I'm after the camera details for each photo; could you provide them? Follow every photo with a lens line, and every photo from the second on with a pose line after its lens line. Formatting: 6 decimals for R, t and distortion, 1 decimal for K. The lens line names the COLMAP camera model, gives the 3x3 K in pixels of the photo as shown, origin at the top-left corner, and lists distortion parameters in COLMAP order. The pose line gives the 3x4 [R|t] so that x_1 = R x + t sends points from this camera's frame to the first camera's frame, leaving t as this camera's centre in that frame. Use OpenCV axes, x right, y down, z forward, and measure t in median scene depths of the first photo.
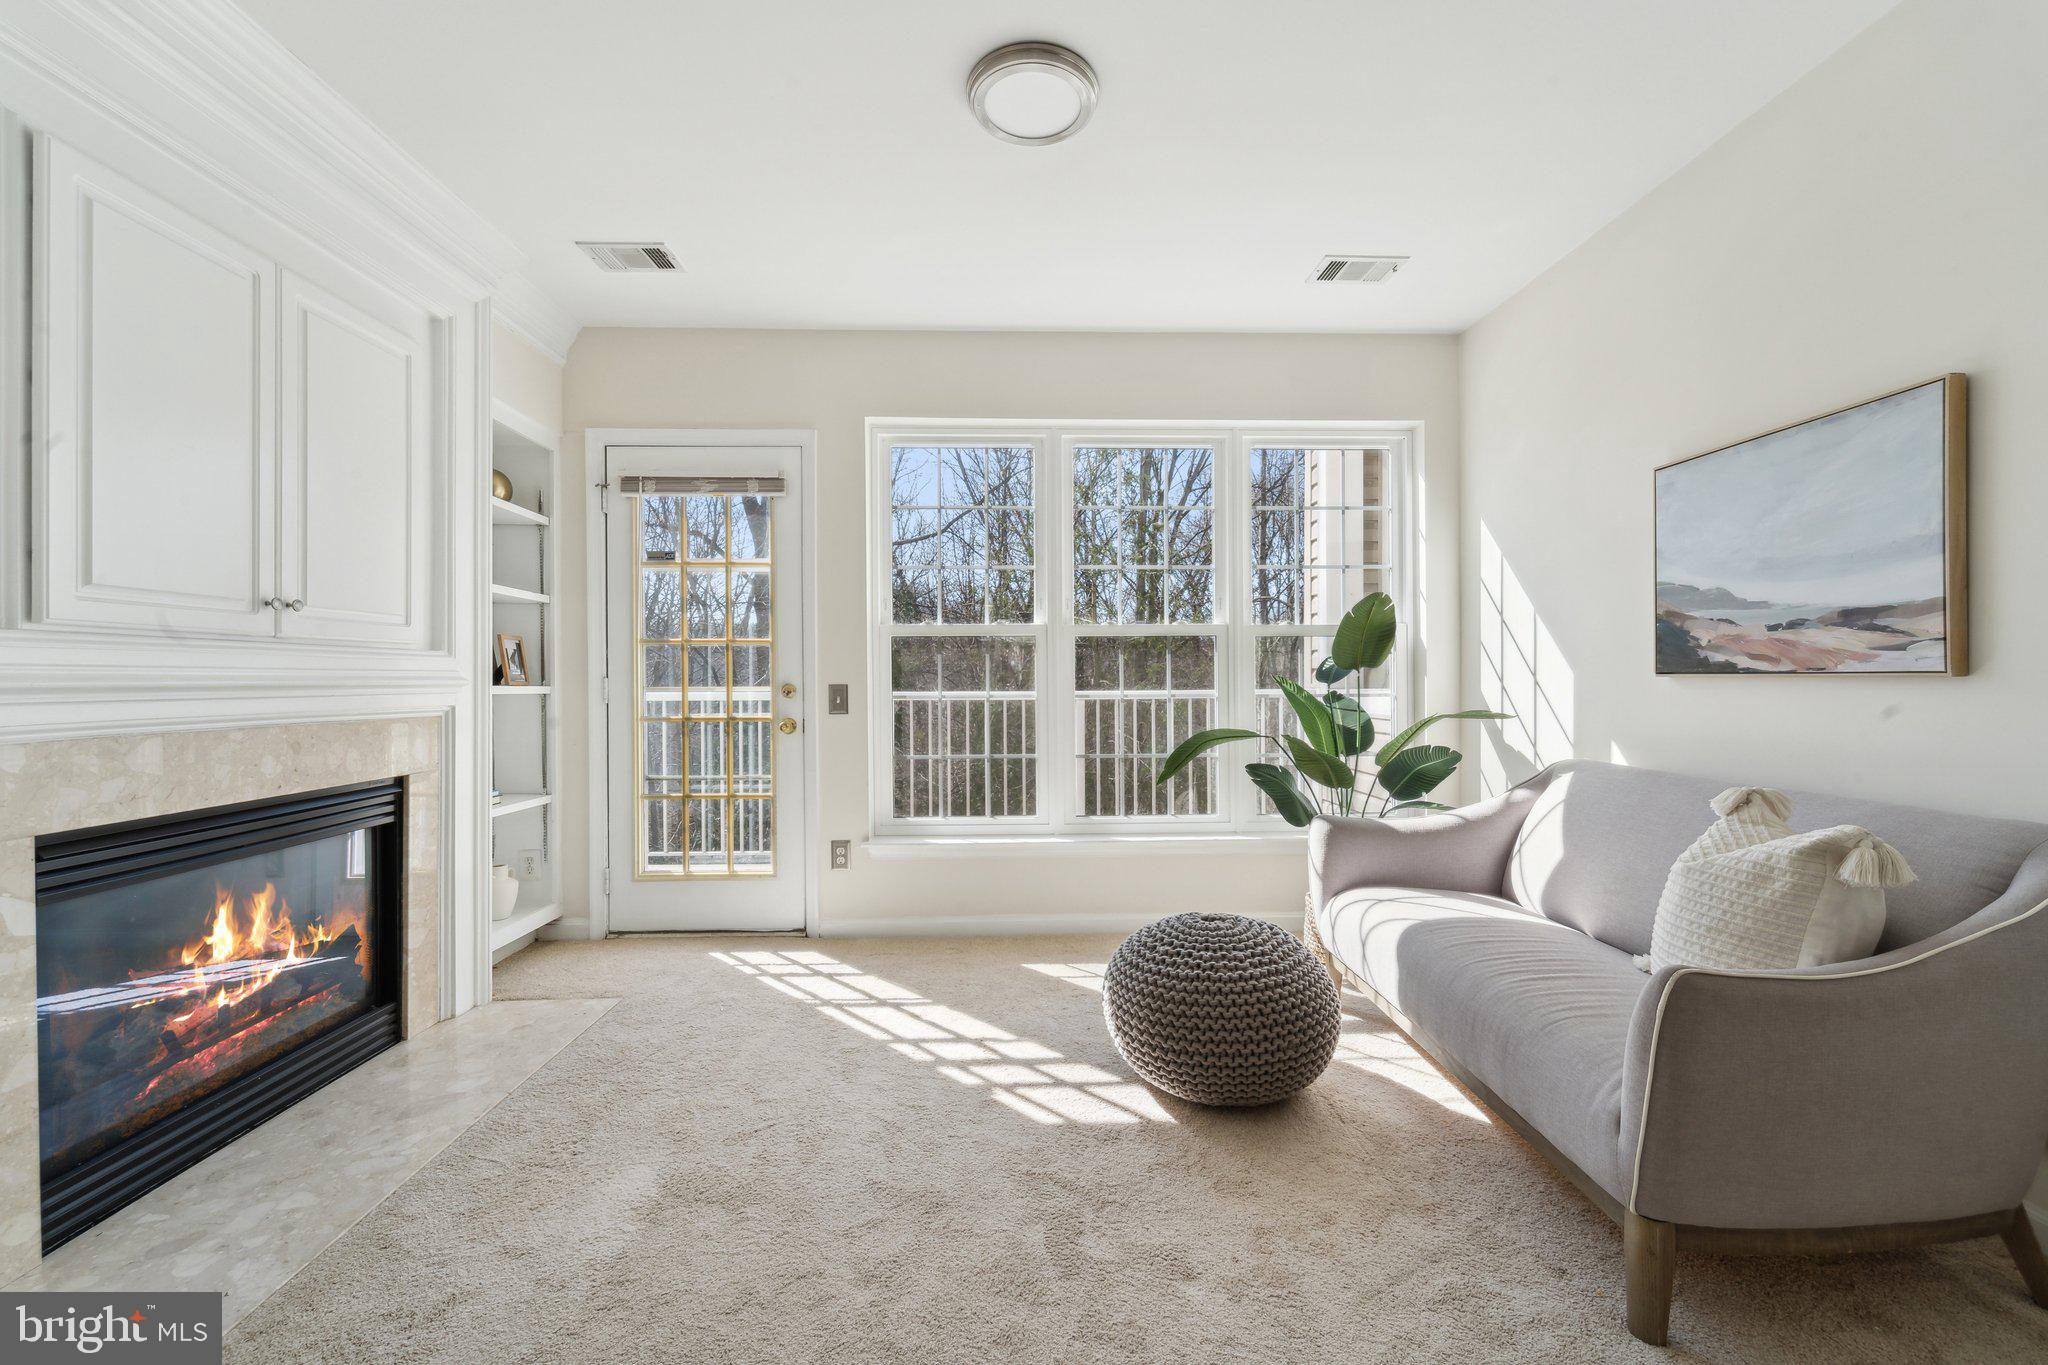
lens RADIAL K [[834.3, 0, 1033.8], [0, 834.3, 681.2], [0, 0, 1]] dist [0.000843, -0.000447]
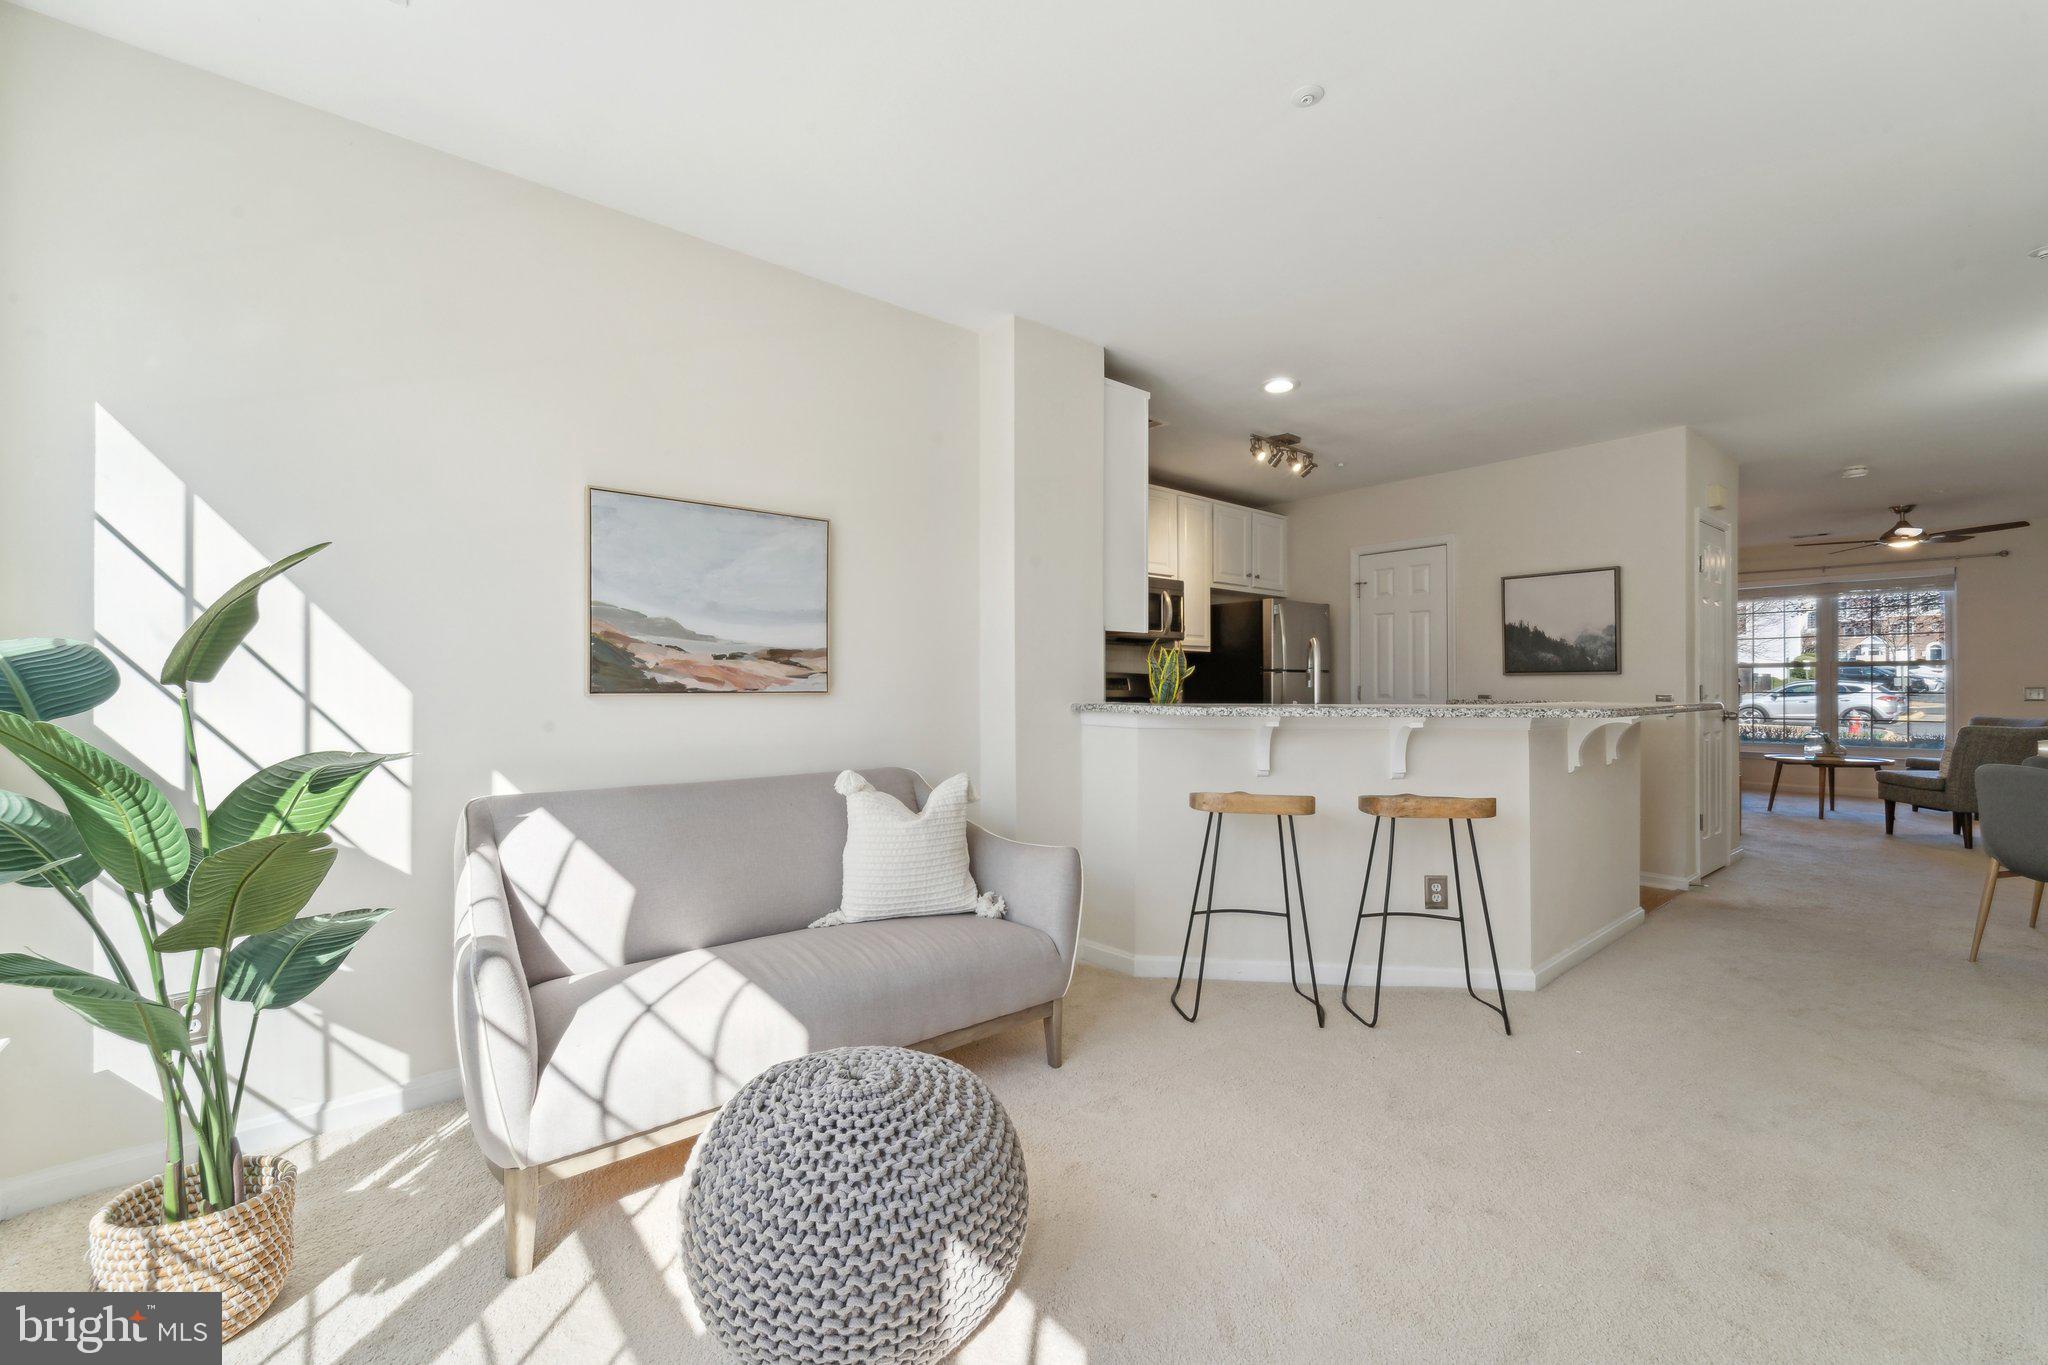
lens RADIAL K [[823.4, 0, 1024.0], [0, 823.4, 682.5], [0, 0, 1]] dist [0.000124, -0.000049]
pose [[-0.600764, 0.013102, 0.799319, -0.274519], [0.008433, 0.999914, -0.010052, -0.005710], [-0.799382, 0.000701, -0.600822, 0.927330]]
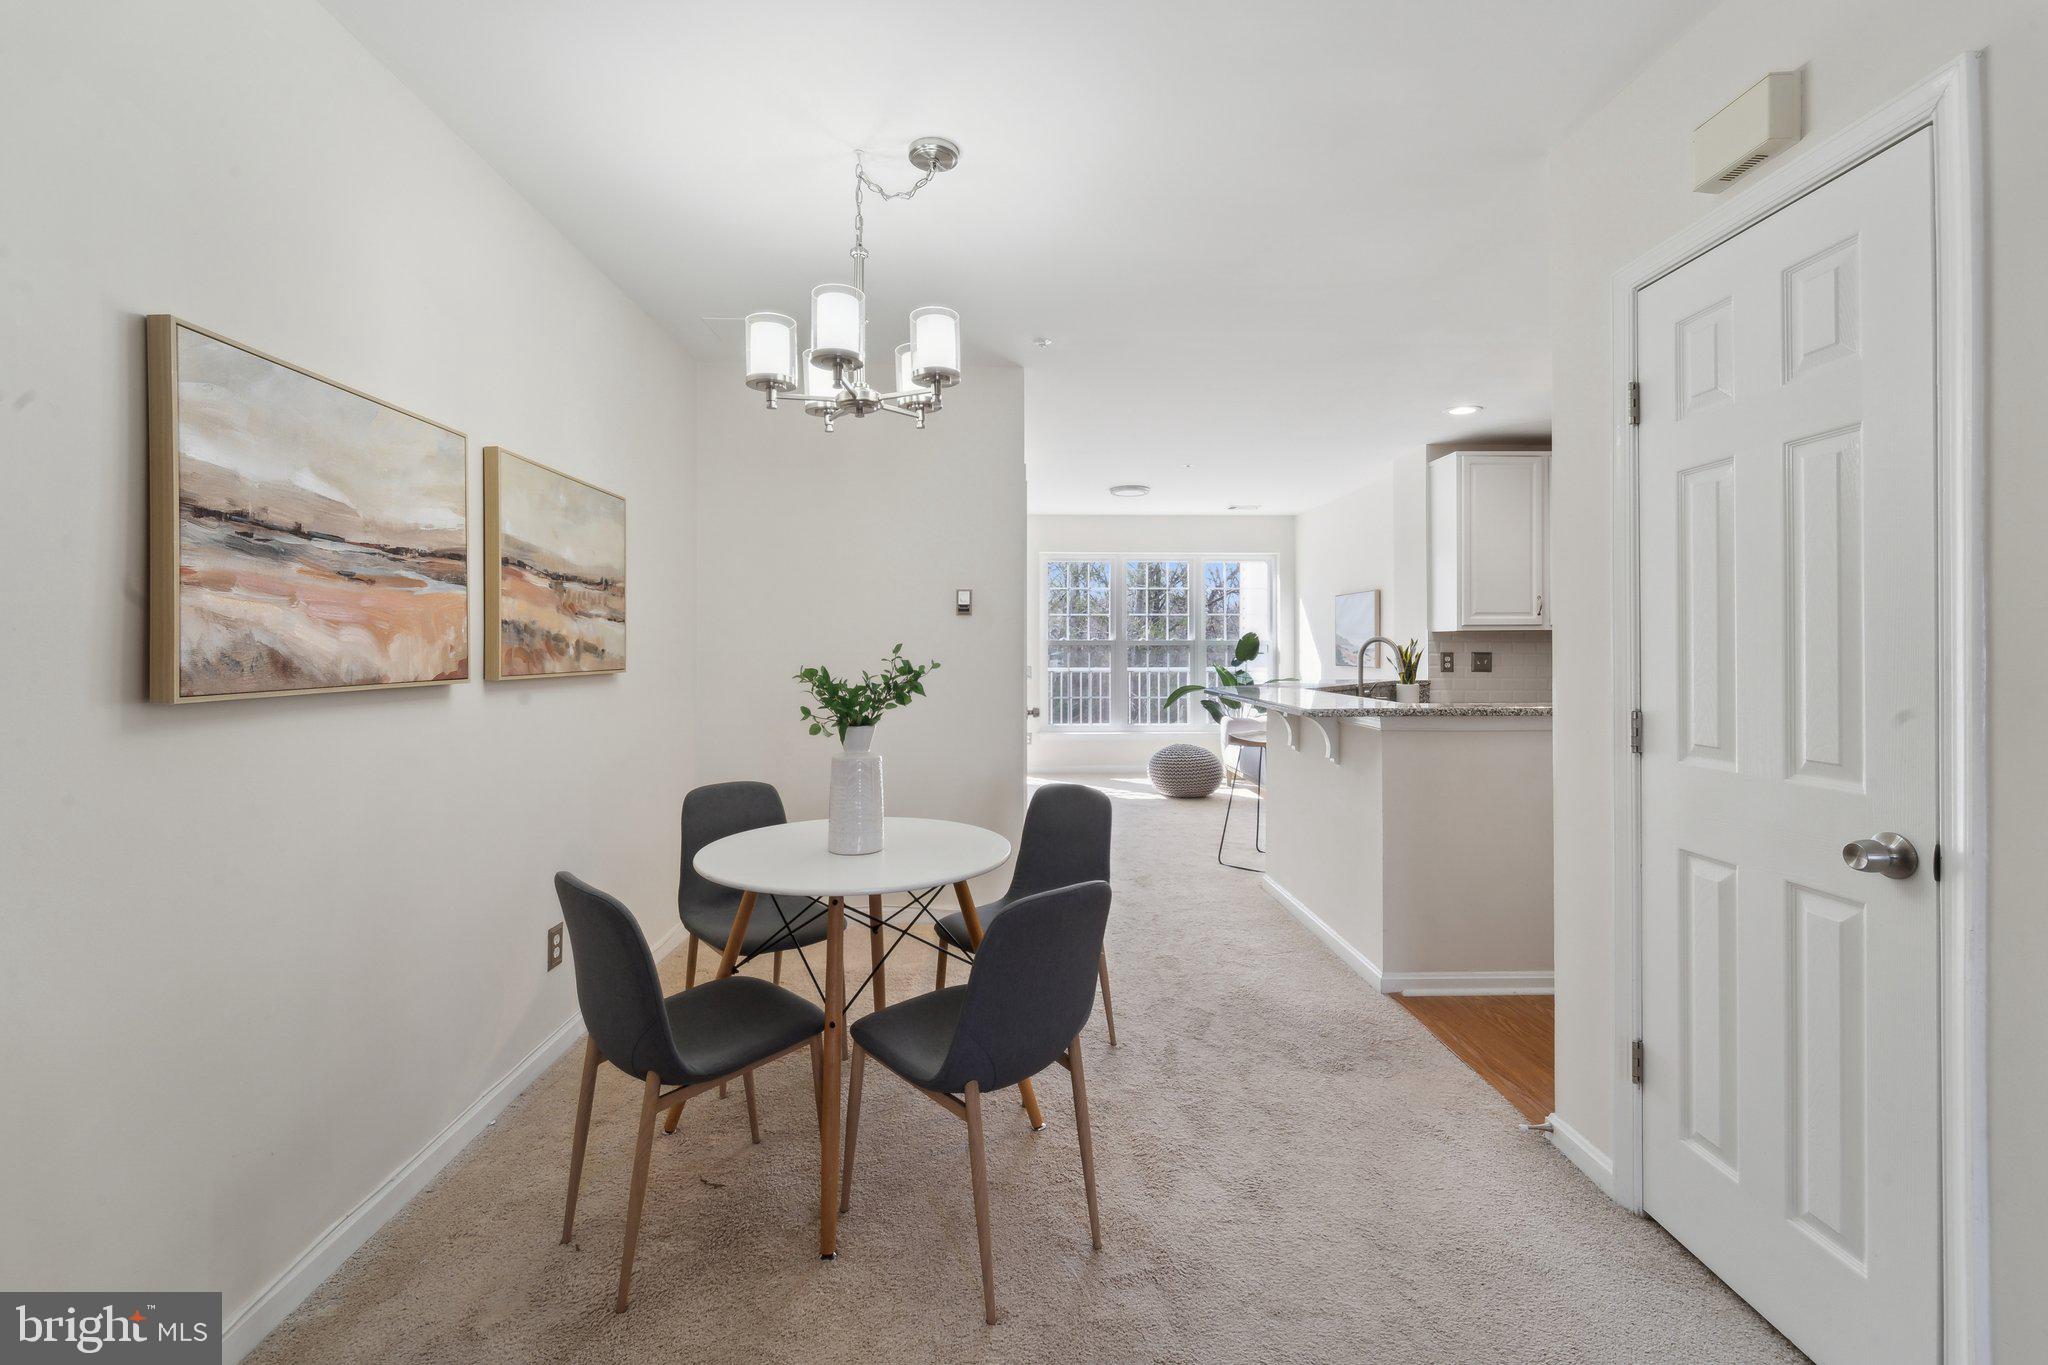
lens RADIAL K [[845.3, 0, 1024.3], [0, 845.3, 647.9], [0, 0, 1]] dist [0.000517, -0.000724]
pose [[0.999991, 0.002864, -0.003067, -0.259596], [-0.002881, 0.999981, -0.005536, -0.036578], [0.003051, 0.005545, 0.999980, -1.518732]]
